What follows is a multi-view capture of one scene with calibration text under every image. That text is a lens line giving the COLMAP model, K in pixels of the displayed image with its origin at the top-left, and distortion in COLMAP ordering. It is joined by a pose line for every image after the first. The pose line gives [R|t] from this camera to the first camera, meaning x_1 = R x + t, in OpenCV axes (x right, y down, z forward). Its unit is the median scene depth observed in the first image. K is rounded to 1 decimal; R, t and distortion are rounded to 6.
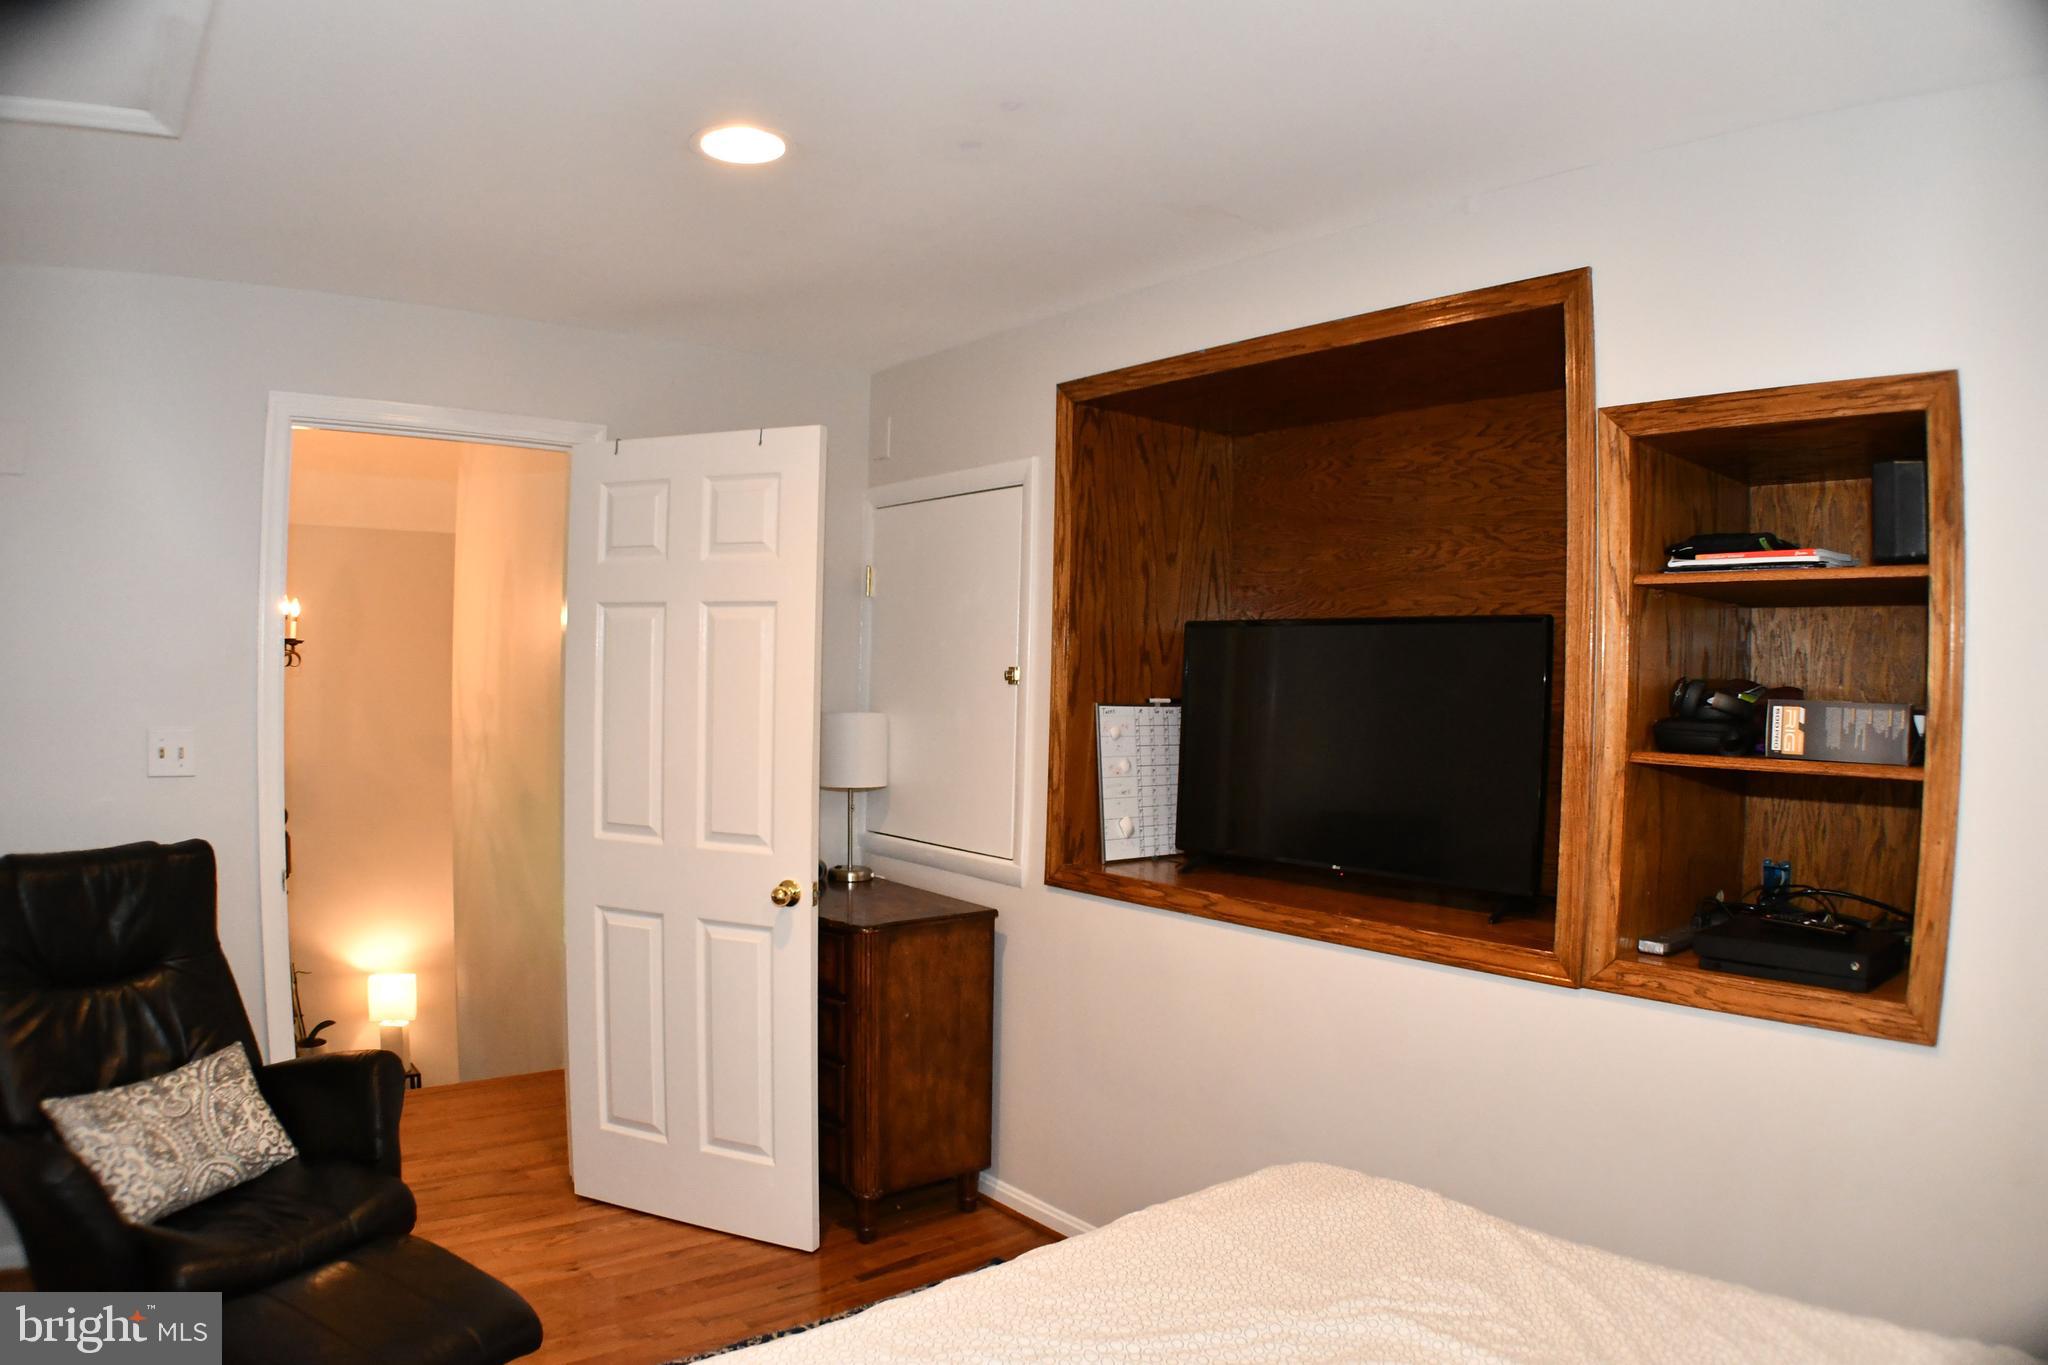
lens RADIAL K [[1275.6, 0, 1014.4], [0, 1275.6, 694.7], [0, 0, 1]] dist [-0.212173, 0.040536]
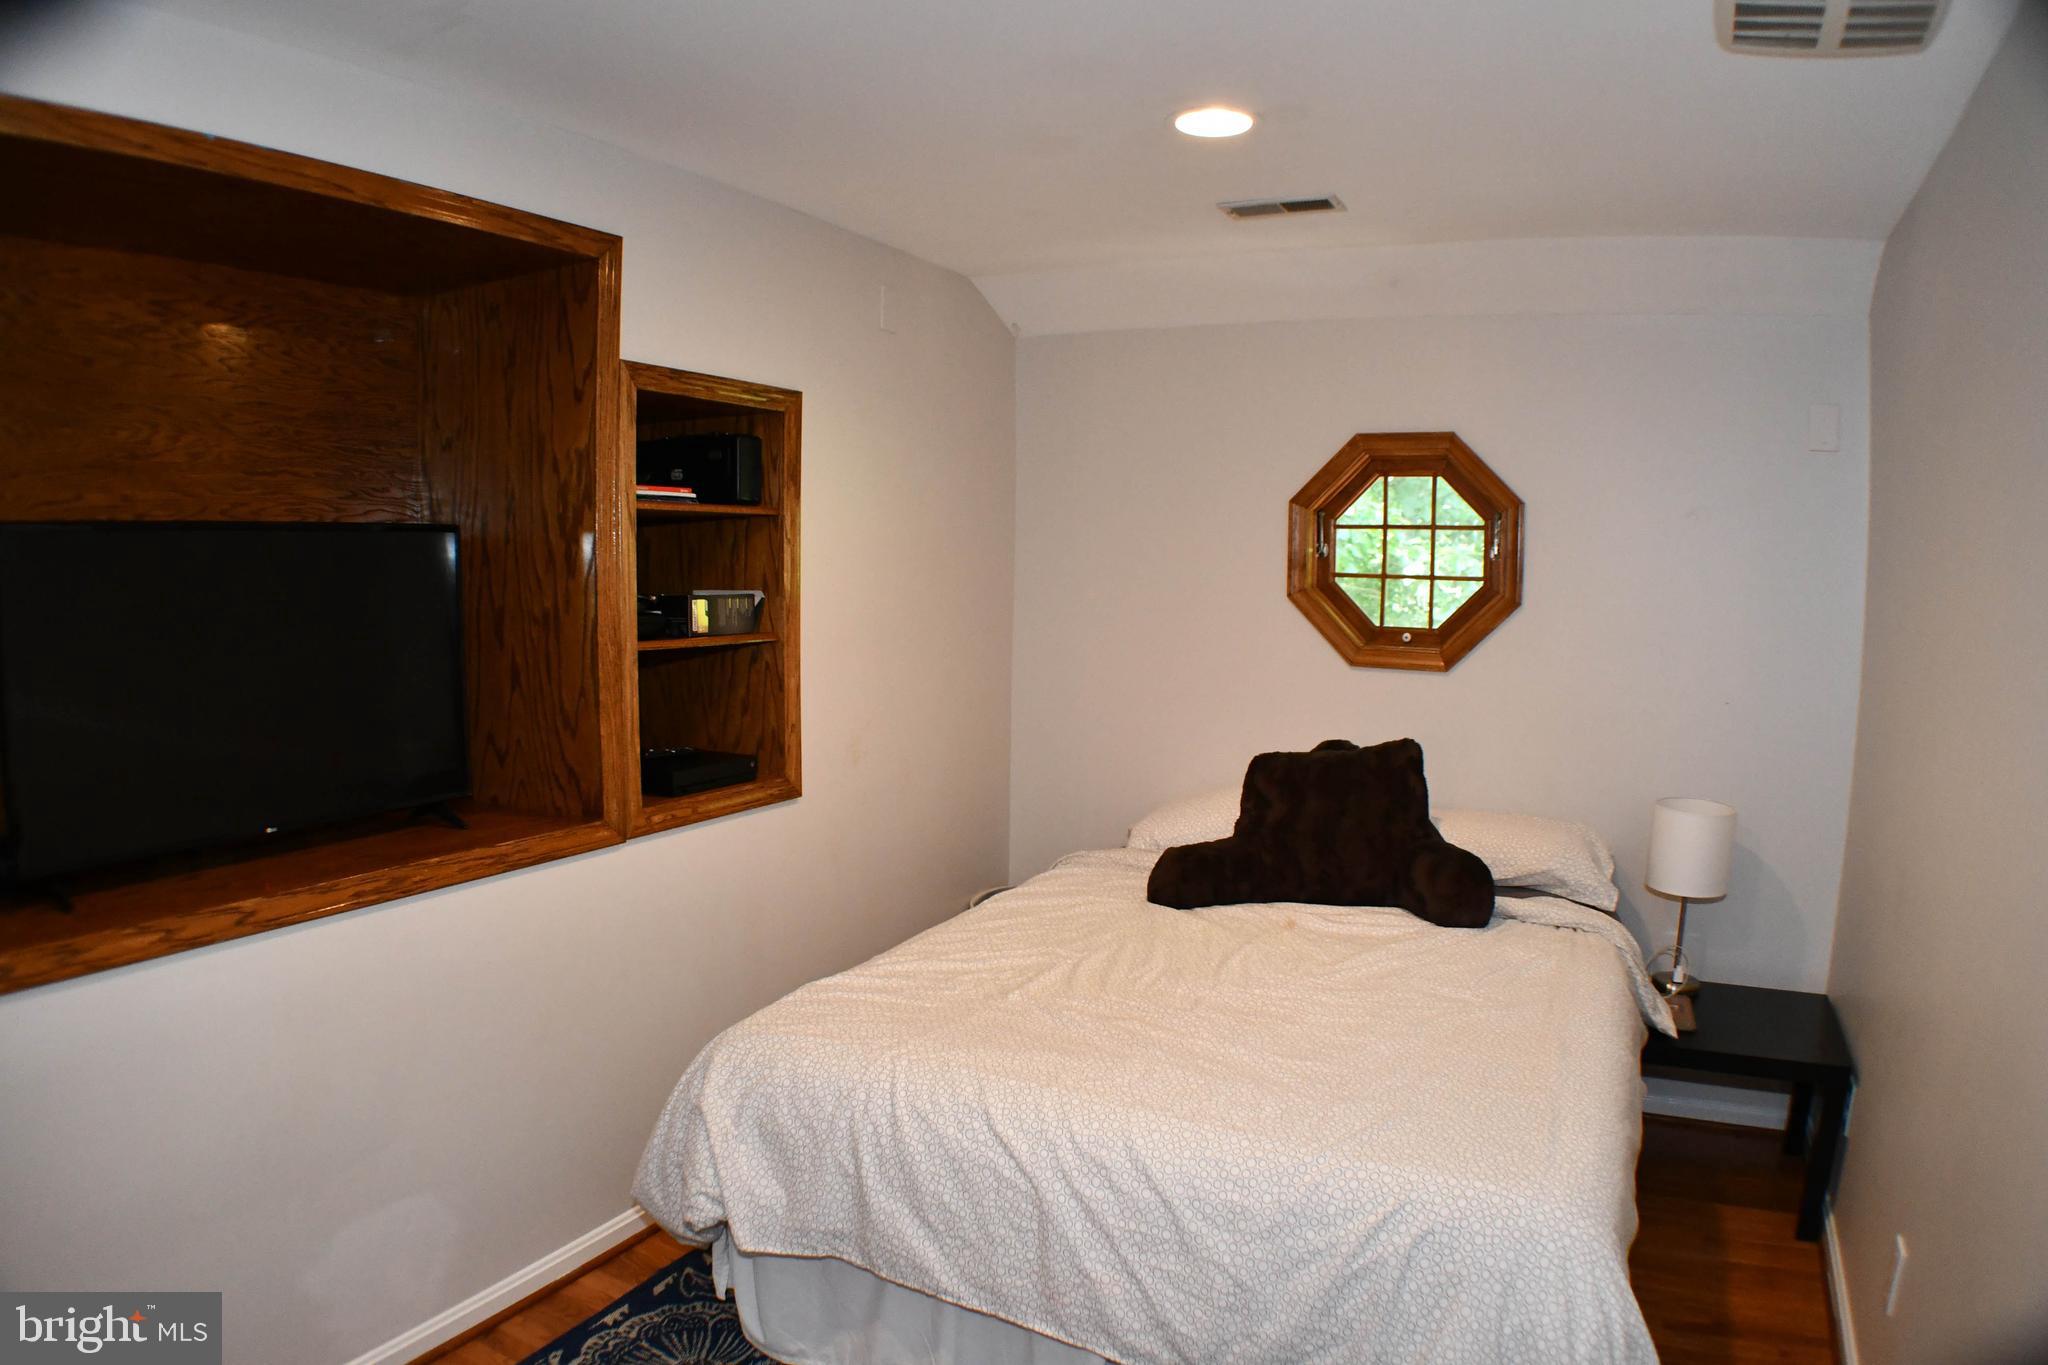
lens RADIAL K [[1275.6, 0, 1014.4], [0, 1275.6, 694.7], [0, 0, 1]] dist [-0.212173, 0.040536]
pose [[-0.390100, -0.120070, 0.912910, -0.810955], [-0.007671, 0.991851, 0.127175, -0.065591], [-0.920740, 0.042608, -0.387842, 1.114757]]
